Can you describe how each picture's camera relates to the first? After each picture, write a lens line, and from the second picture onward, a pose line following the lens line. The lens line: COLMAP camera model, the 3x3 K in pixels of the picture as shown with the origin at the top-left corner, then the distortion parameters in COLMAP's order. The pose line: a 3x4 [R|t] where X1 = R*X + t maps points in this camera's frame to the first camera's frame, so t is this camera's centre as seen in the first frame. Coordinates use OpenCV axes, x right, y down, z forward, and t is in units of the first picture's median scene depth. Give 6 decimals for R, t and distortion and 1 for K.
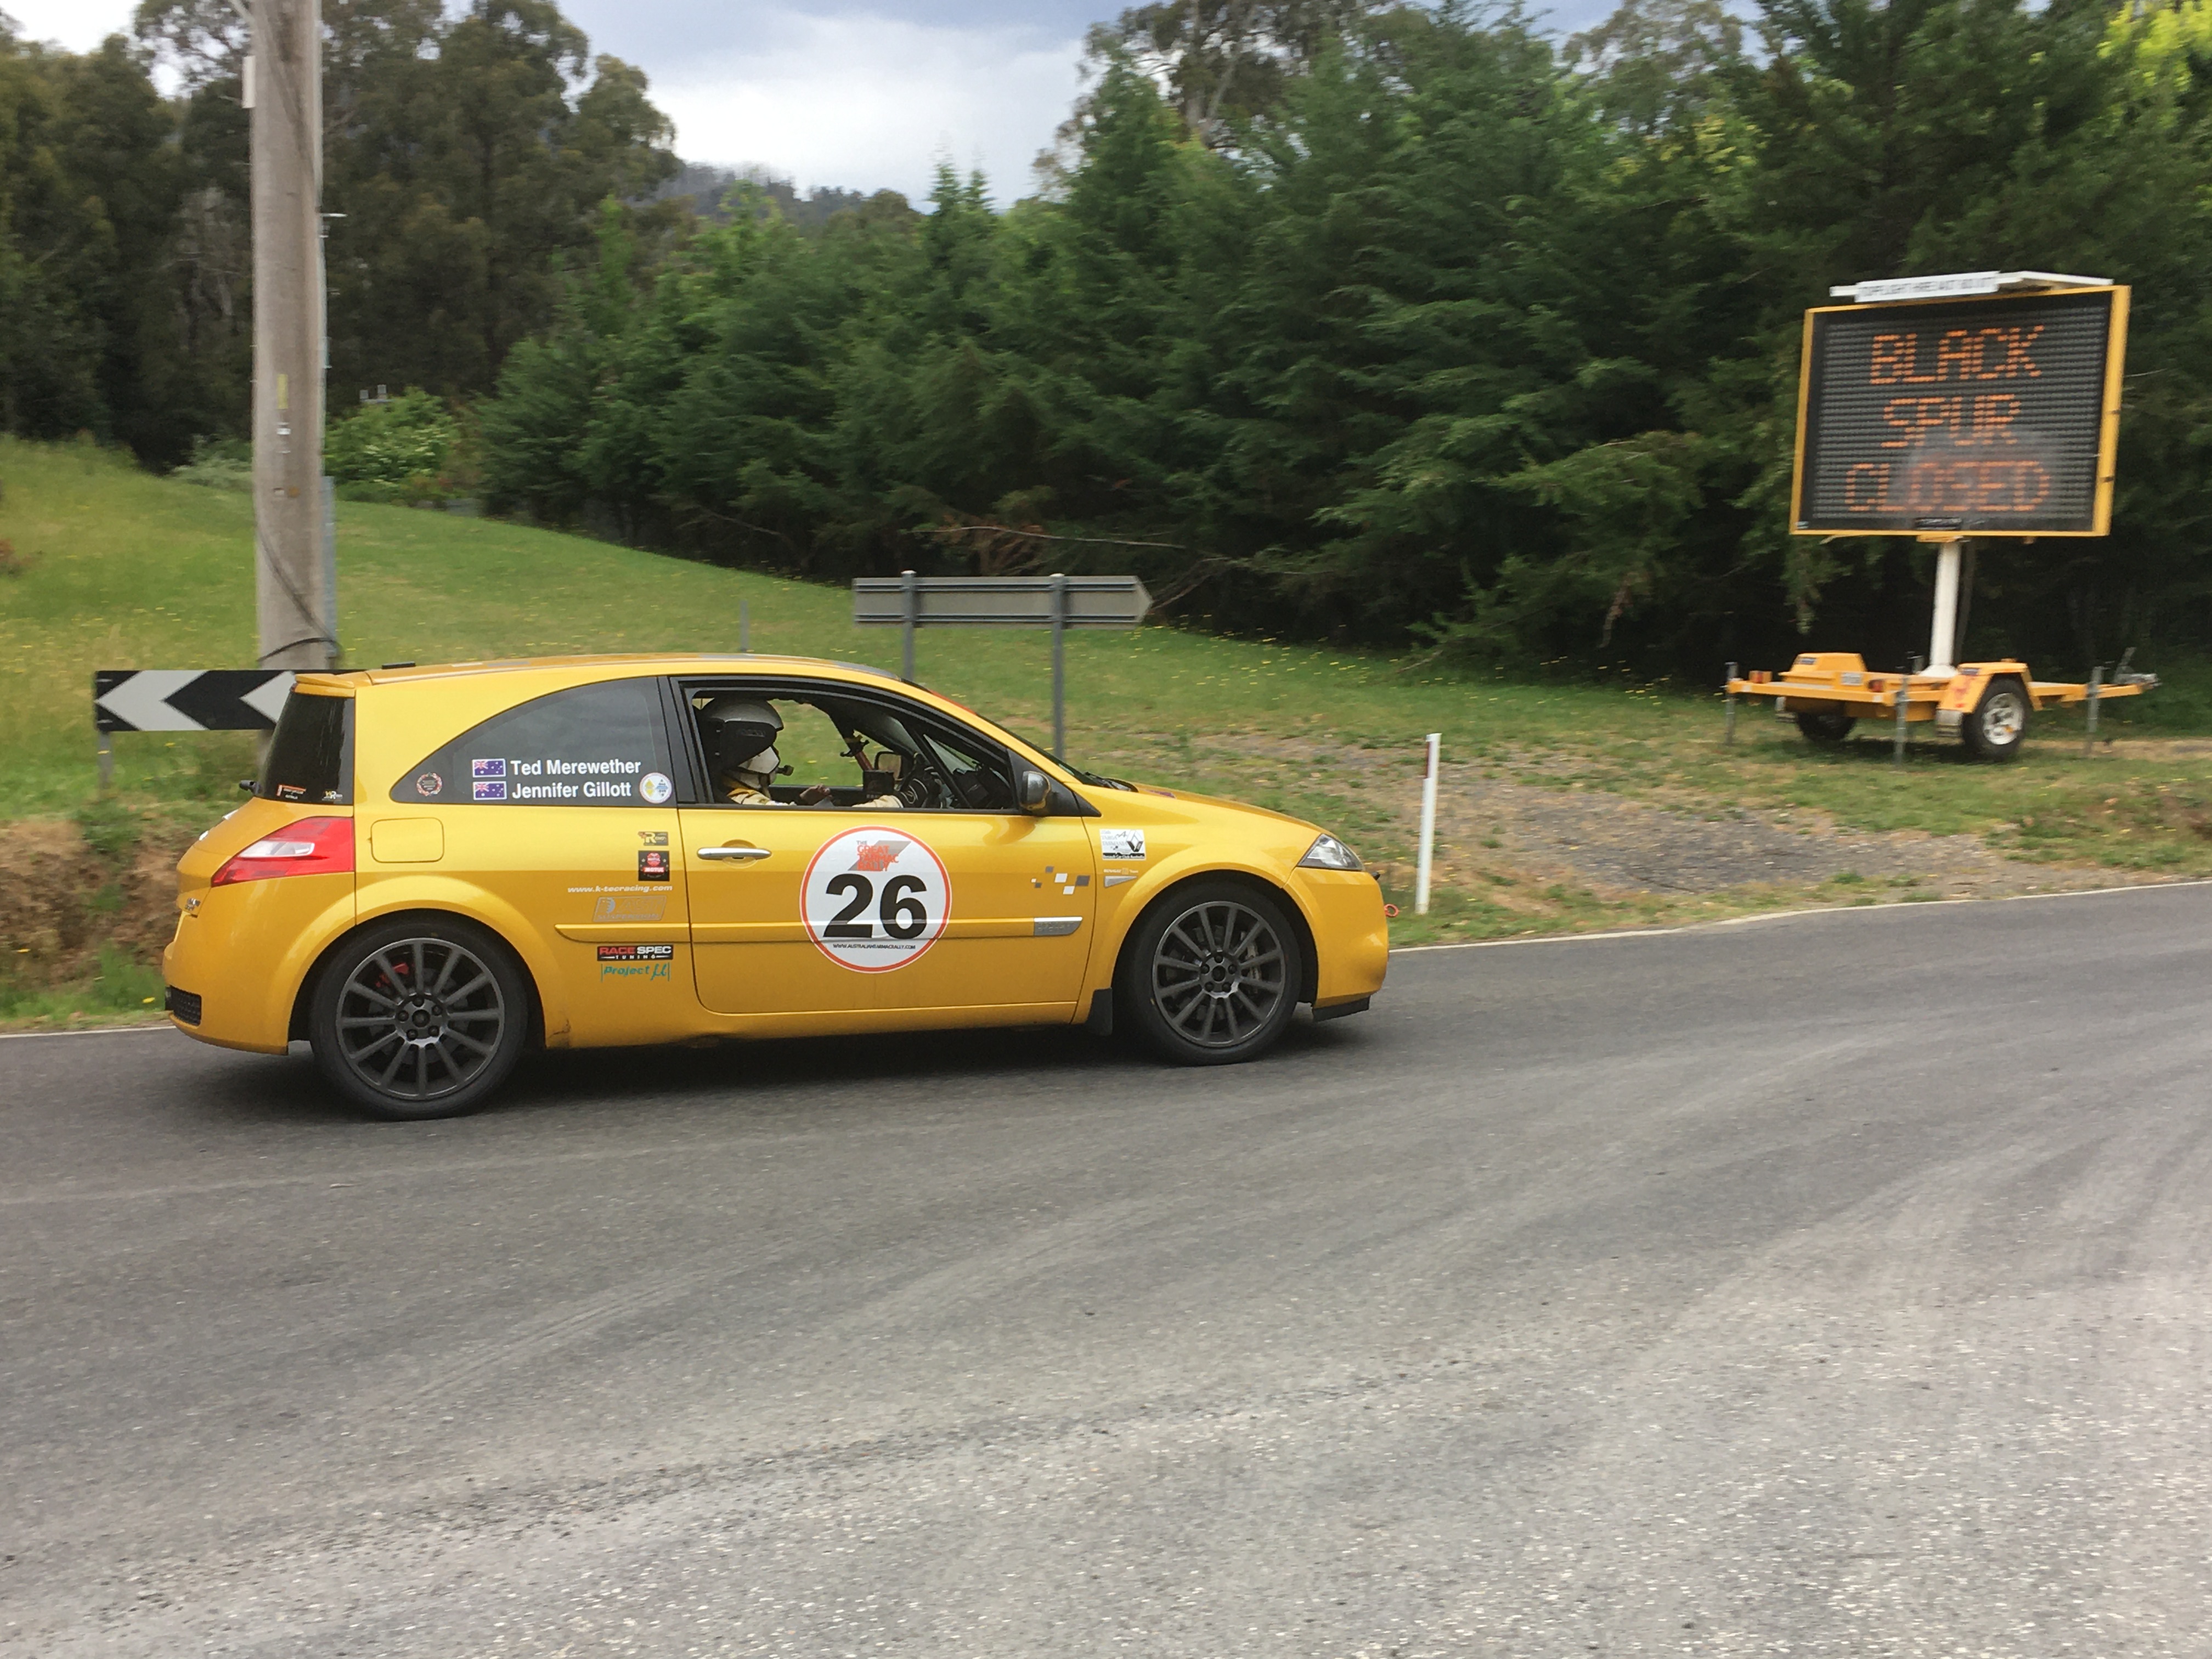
lens RADIAL K [[2529.6, 0, 1106.0], [0, 2529.6, 829.5], [0, 0, 1]] dist [0.136920, -0.212047]
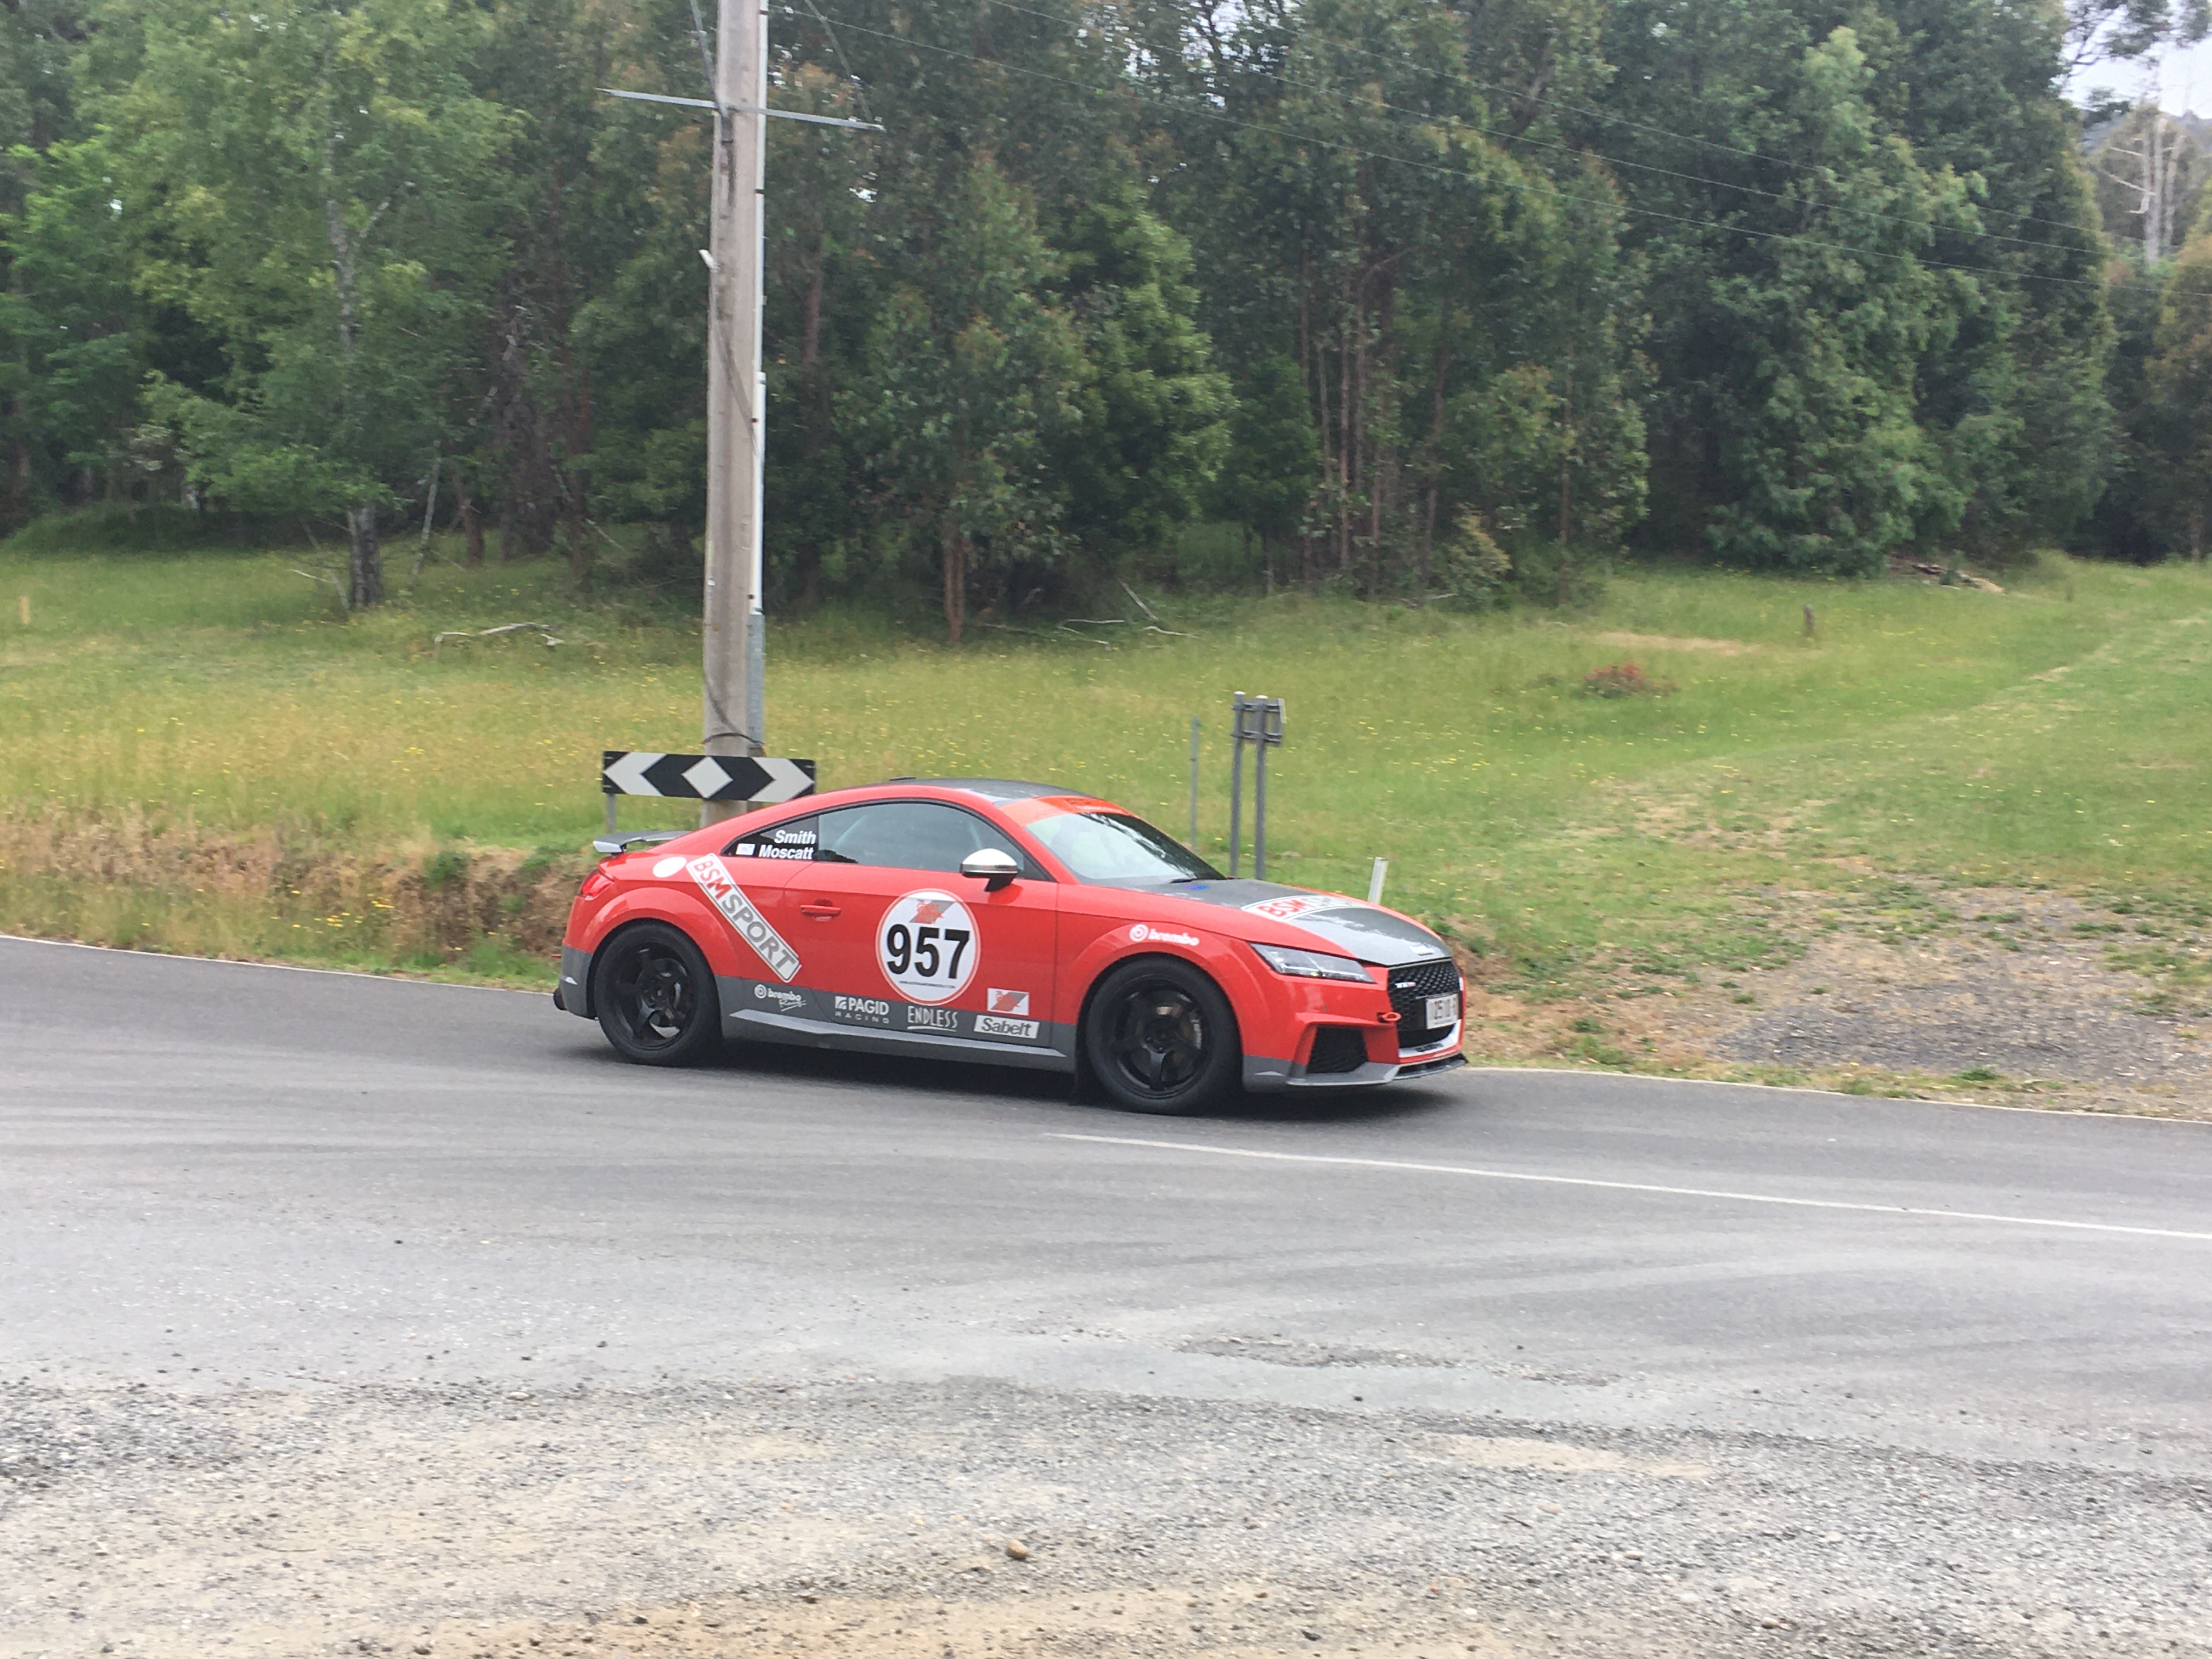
lens RADIAL K [[2740.4, 0, 1077.5], [0, 2740.4, 827.3], [0, 0, 1]] dist [0.055699, 0.053359]
pose [[0.634616, 0.053060, -0.771004, 0.871117], [-0.094096, 0.995523, -0.008939, -0.027602], [0.767078, 0.078221, 0.636768, 0.207930]]
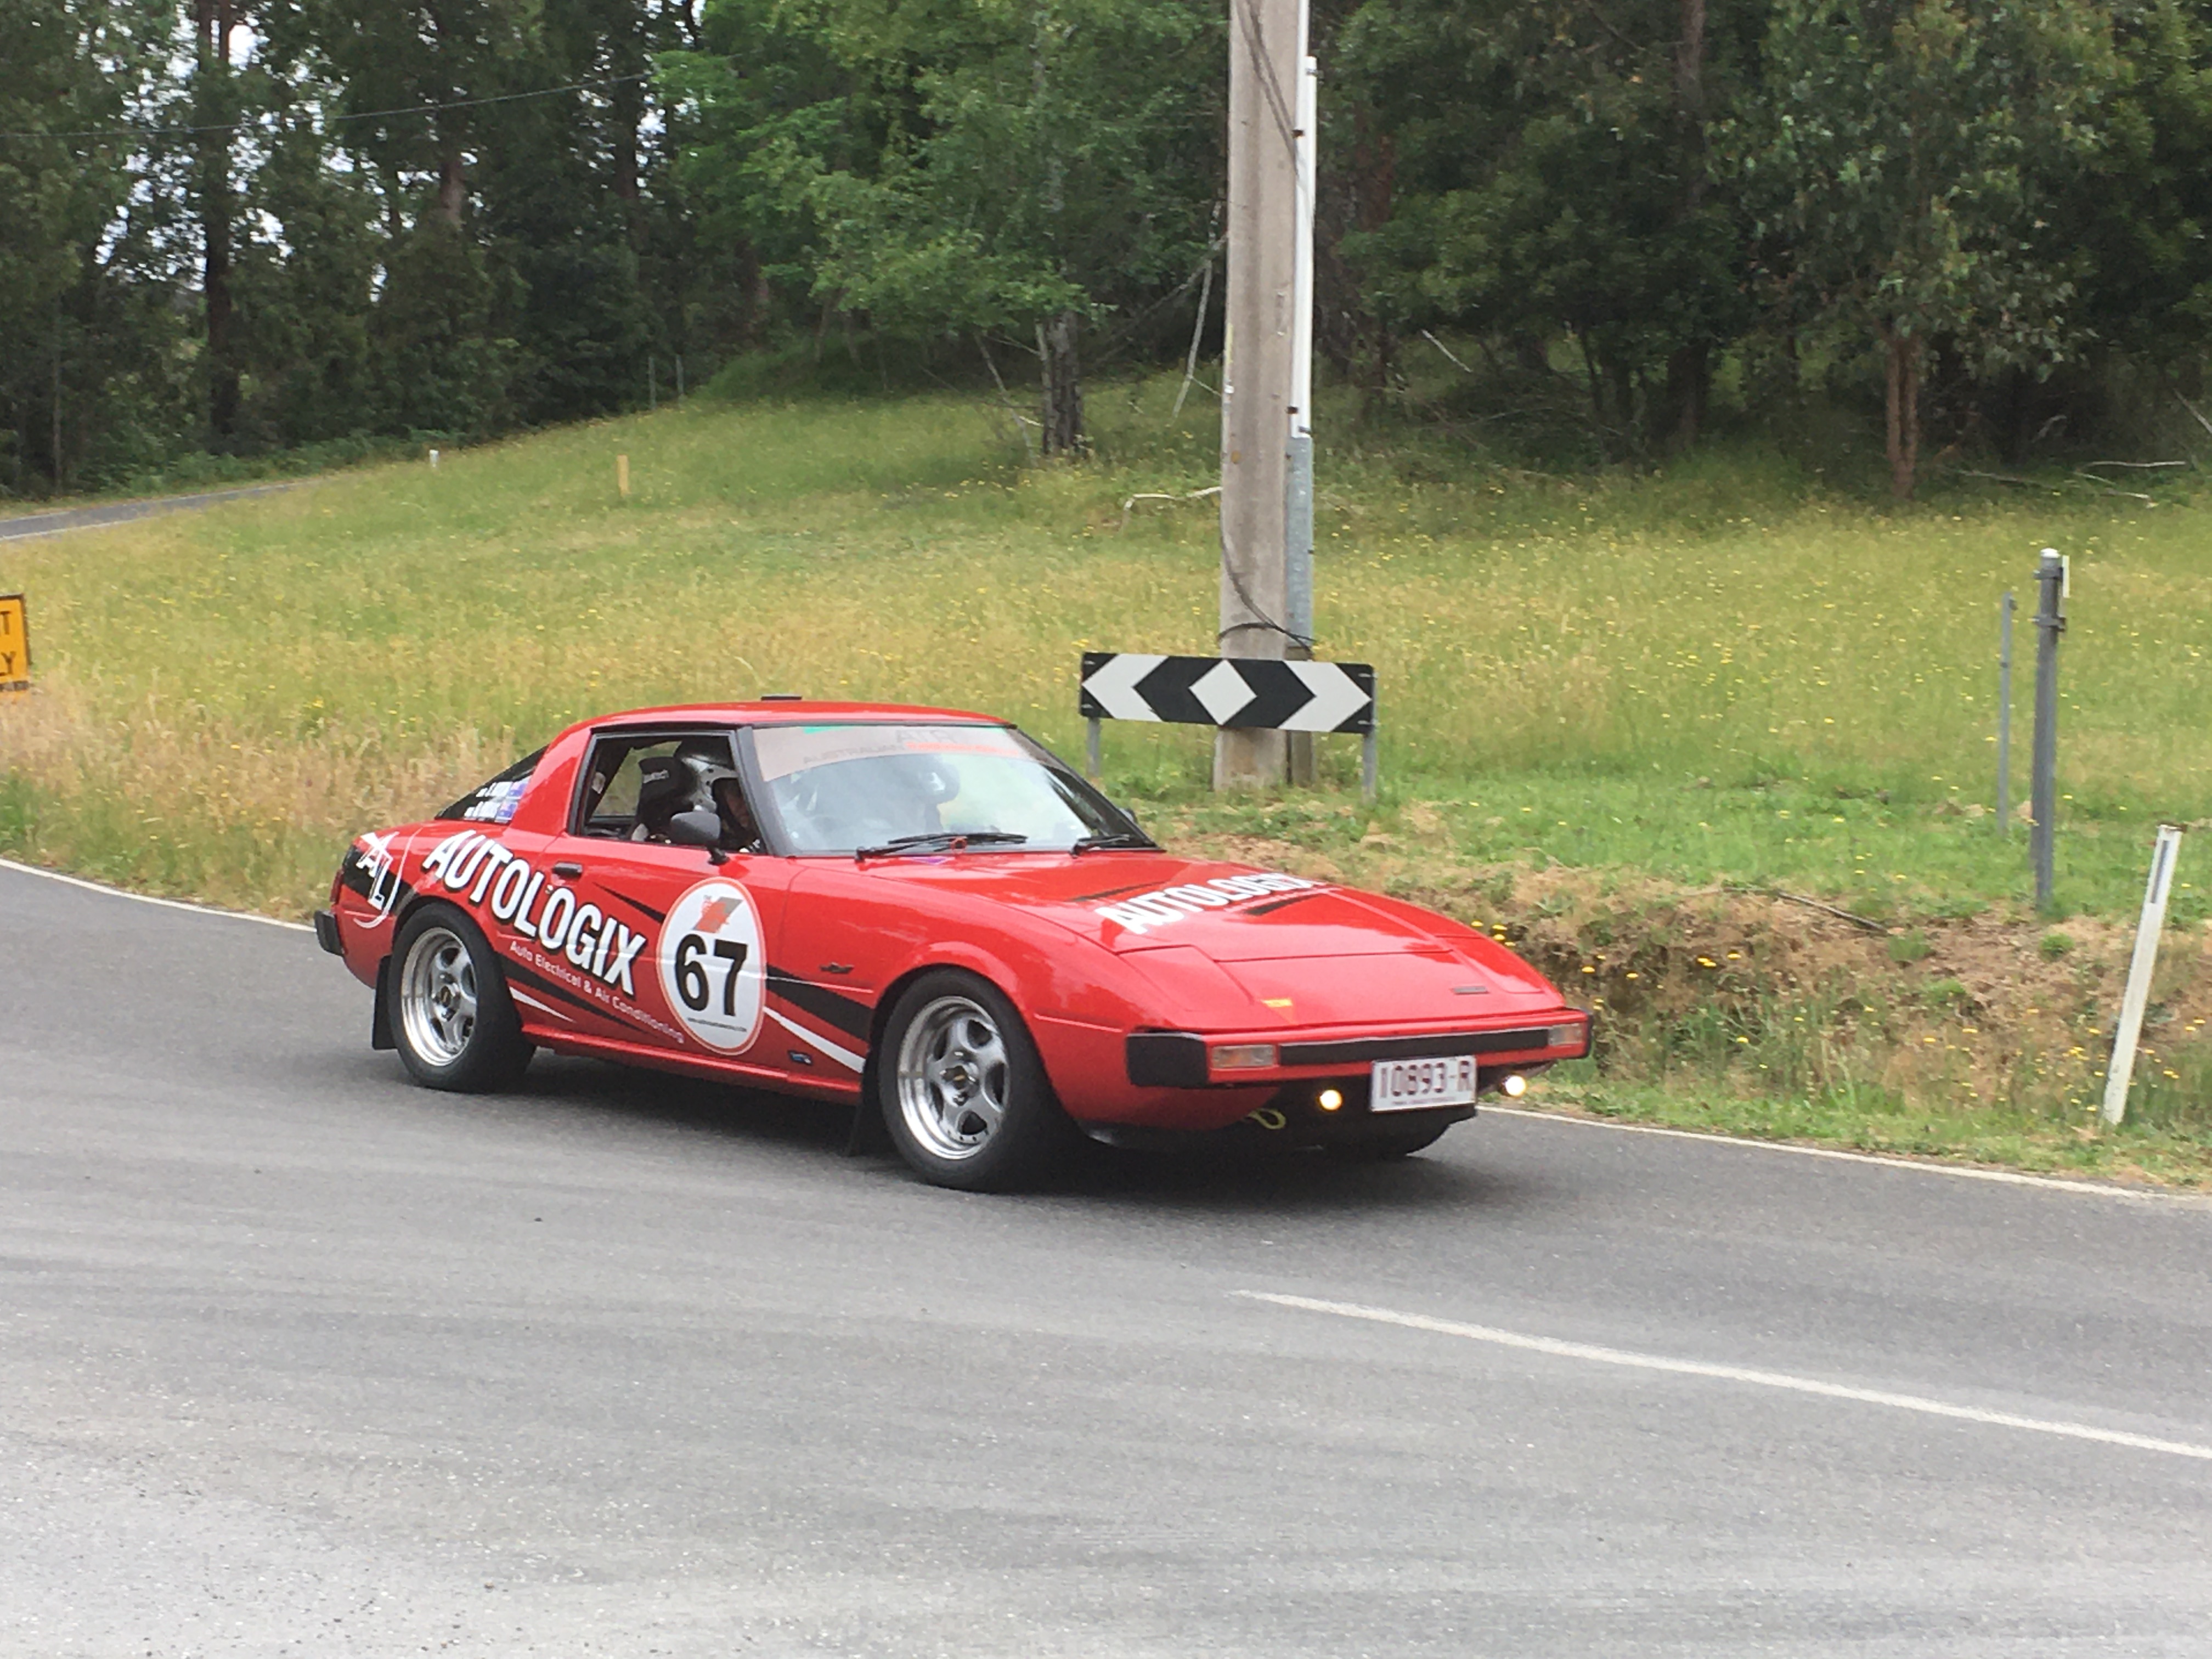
lens RADIAL K [[3949.7, 0, 1105.3], [0, 3949.7, 785.6], [0, 0, 1]] dist [0.045464, 0.249544]
pose [[0.385775, 0.057307, -0.920811, 0.848137], [-0.102079, 0.994592, 0.019133, -0.038161], [0.916928, 0.086615, 0.389539, 0.418509]]
